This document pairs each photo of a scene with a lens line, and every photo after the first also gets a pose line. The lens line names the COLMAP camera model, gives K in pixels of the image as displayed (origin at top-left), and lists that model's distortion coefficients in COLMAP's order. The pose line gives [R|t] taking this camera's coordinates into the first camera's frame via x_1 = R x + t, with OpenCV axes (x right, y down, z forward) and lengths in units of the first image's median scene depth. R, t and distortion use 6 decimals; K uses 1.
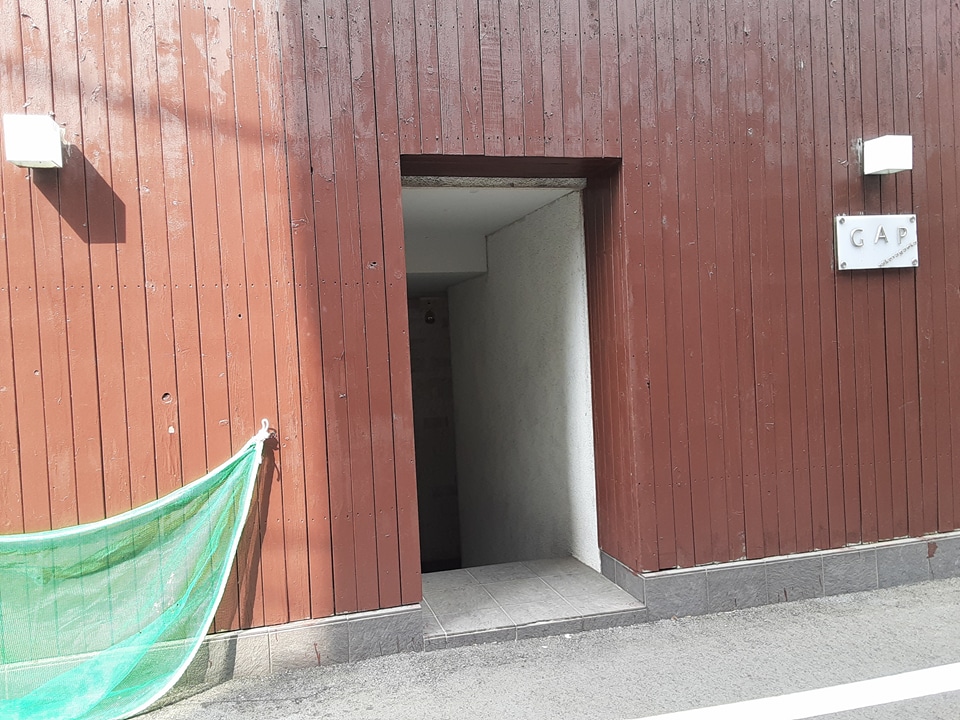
lens RADIAL K [[770.1, 0, 480.0], [0, 770.1, 360.0], [0, 0, 1]] dist [0.127220, -0.200325]
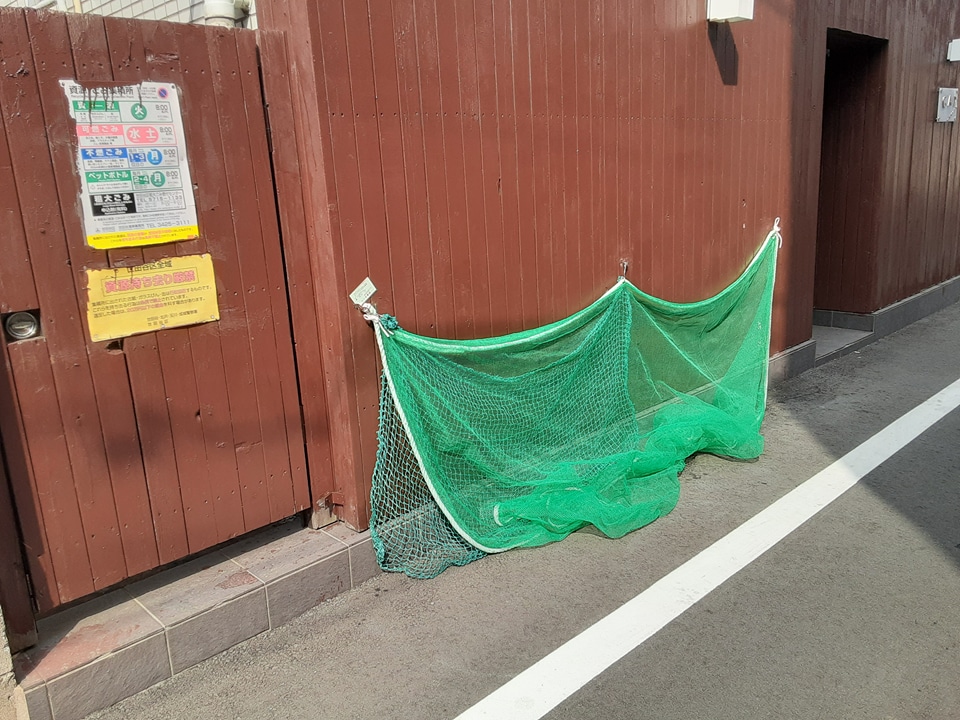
lens RADIAL K [[770.1, 0, 480.0], [0, 770.1, 360.0], [0, 0, 1]] dist [0.127220, -0.200325]
pose [[0.871775, -0.109673, 0.477473, -1.445593], [0.015868, 0.980430, 0.196227, 0.038974], [-0.489650, -0.163489, 0.856454, -0.017496]]
